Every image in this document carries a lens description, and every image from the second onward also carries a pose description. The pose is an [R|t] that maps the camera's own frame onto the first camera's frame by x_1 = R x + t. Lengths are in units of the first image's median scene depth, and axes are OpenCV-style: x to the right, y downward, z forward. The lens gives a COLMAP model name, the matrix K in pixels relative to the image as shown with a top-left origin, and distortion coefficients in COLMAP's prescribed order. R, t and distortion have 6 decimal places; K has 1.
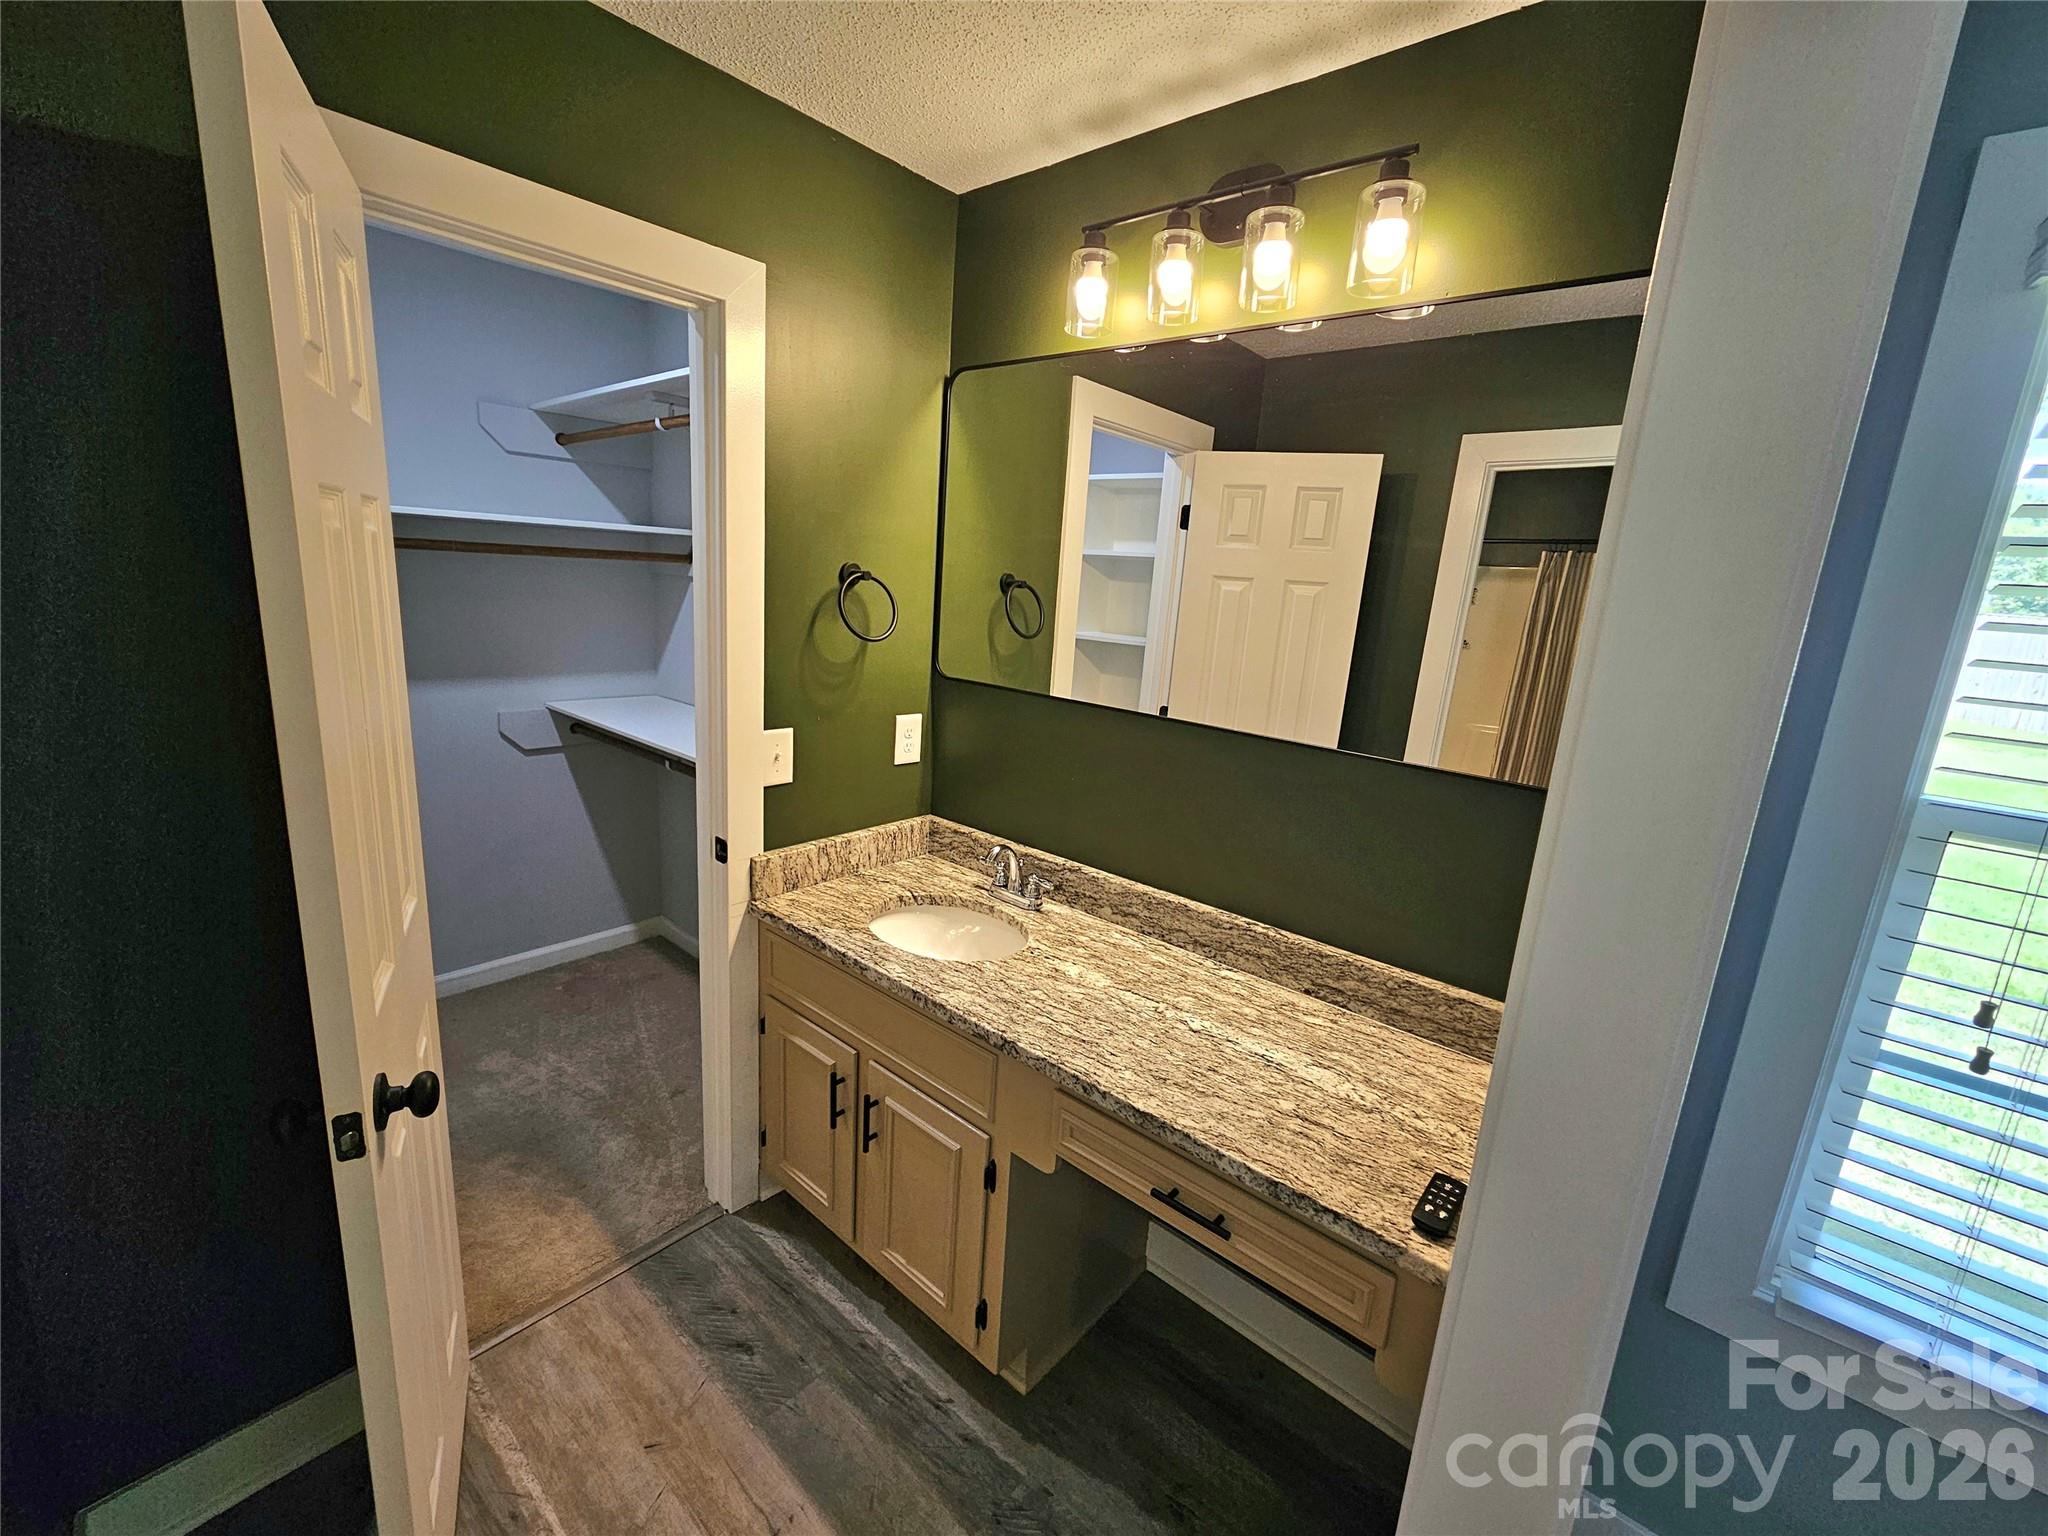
lens RADIAL K [[848.4, 0, 1020.5], [0, 848.4, 761.2], [0, 0, 1]] dist [0.000916, -0.000027]
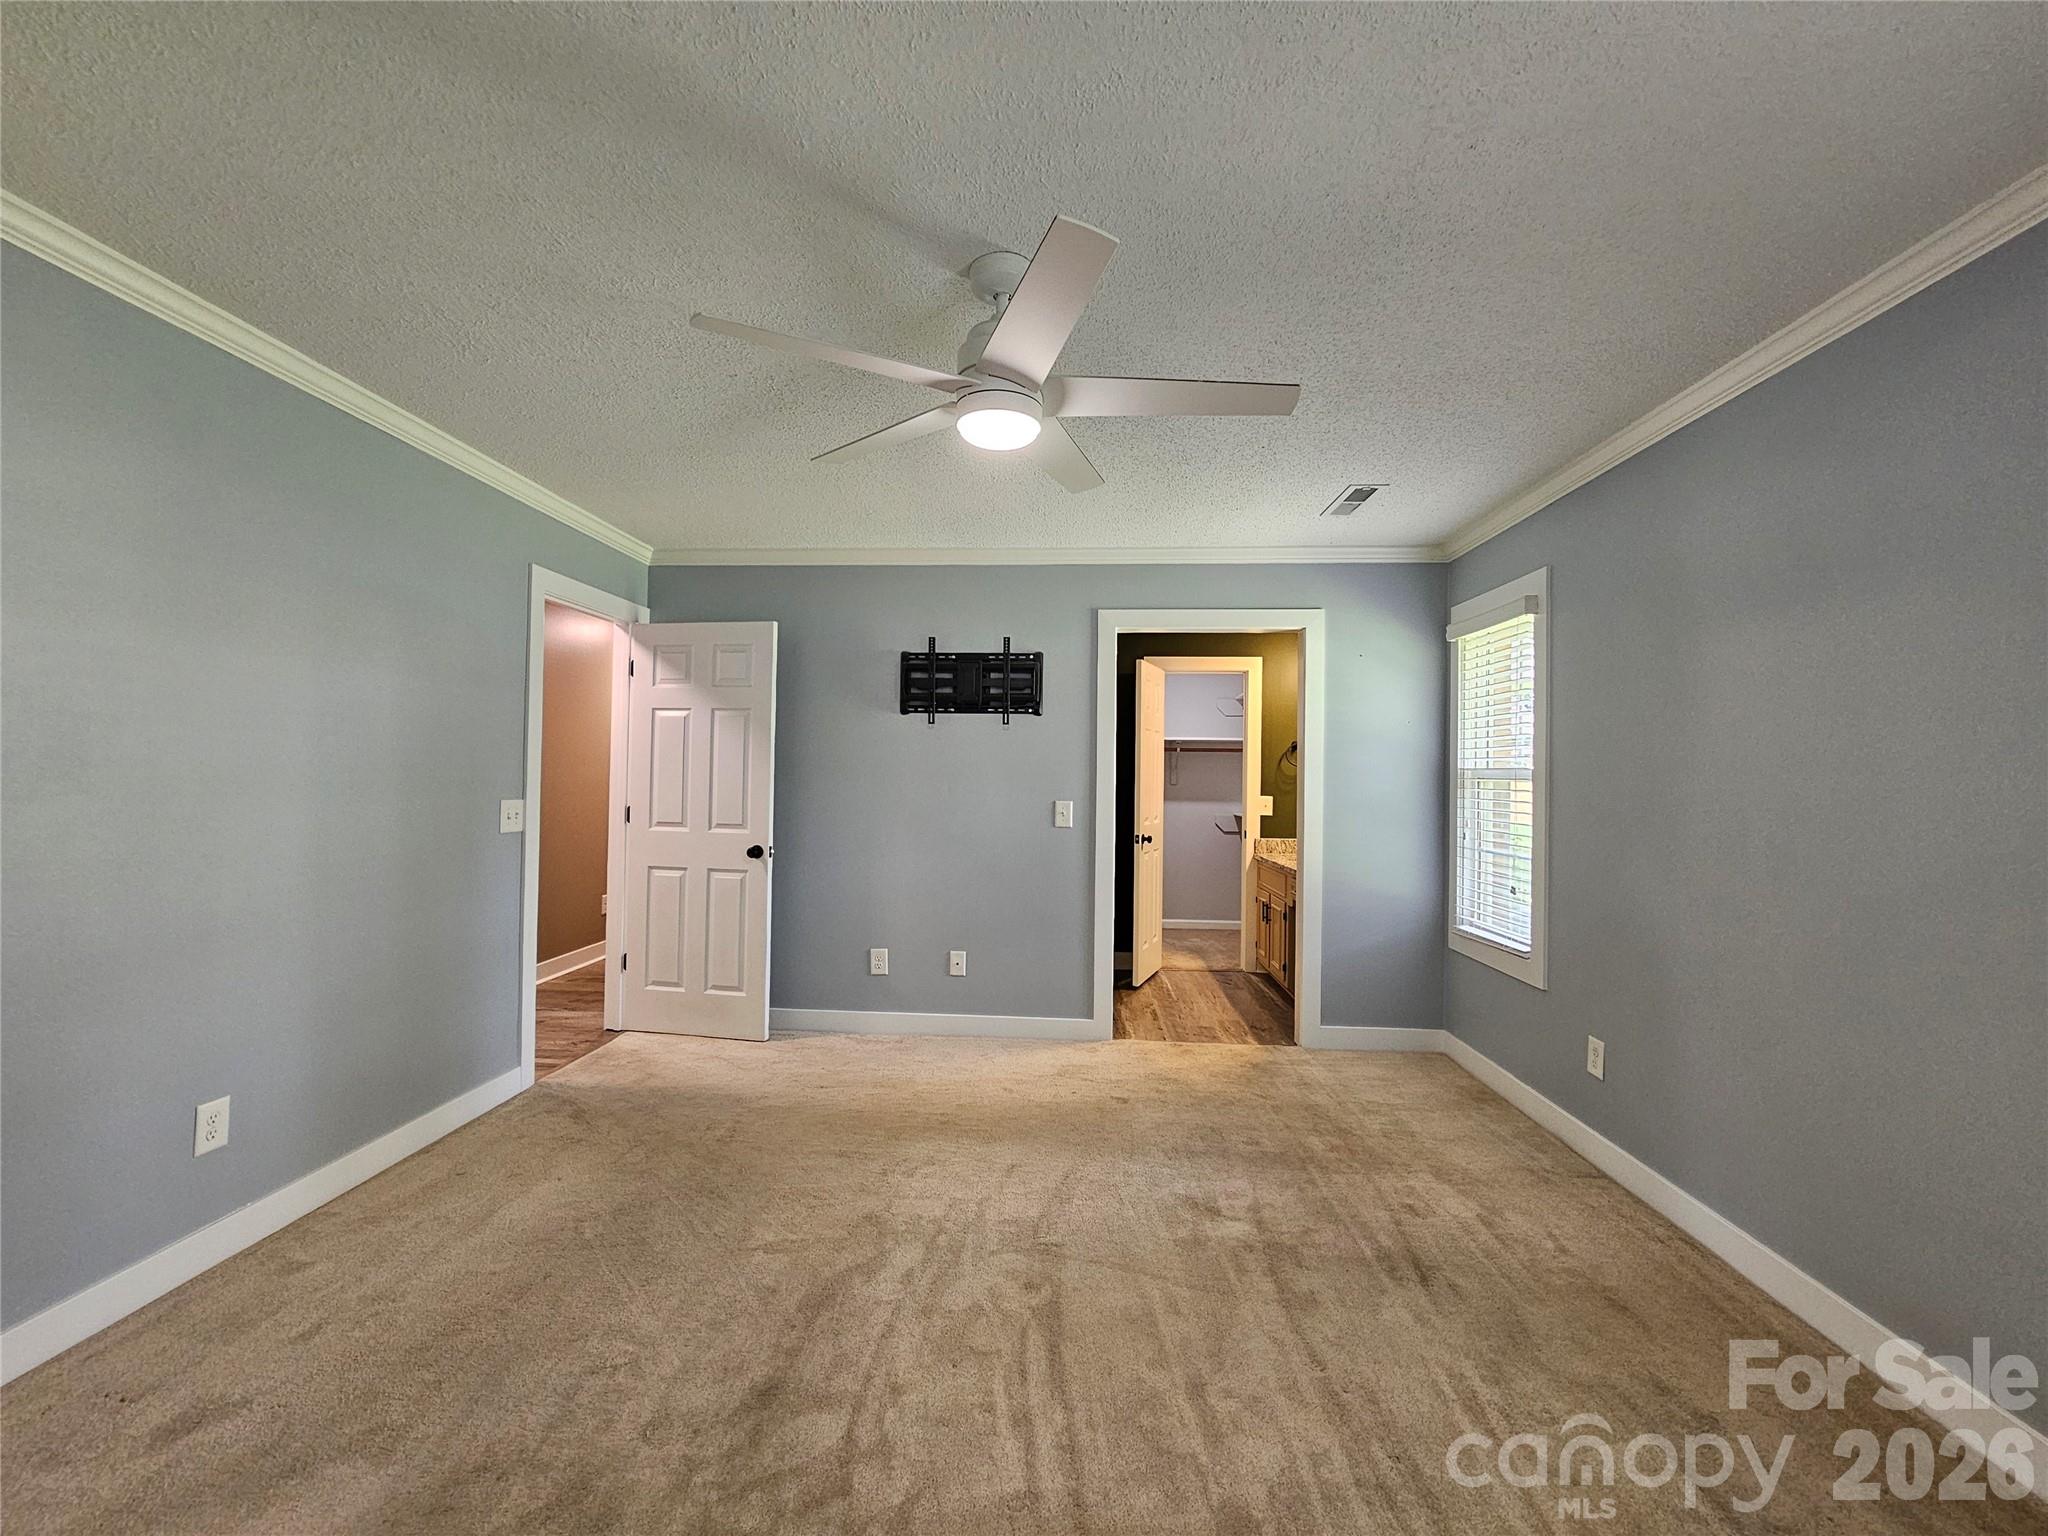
lens RADIAL K [[848.4, 0, 1020.5], [0, 848.4, 757.2], [0, 0, 1]] dist [0.000916, -0.000027]
pose [[0.711230, -0.056832, -0.700659, 0.843117], [-0.126060, 0.970258, -0.206662, 0.390238], [0.691564, 0.235309, 0.682912, -1.176005]]
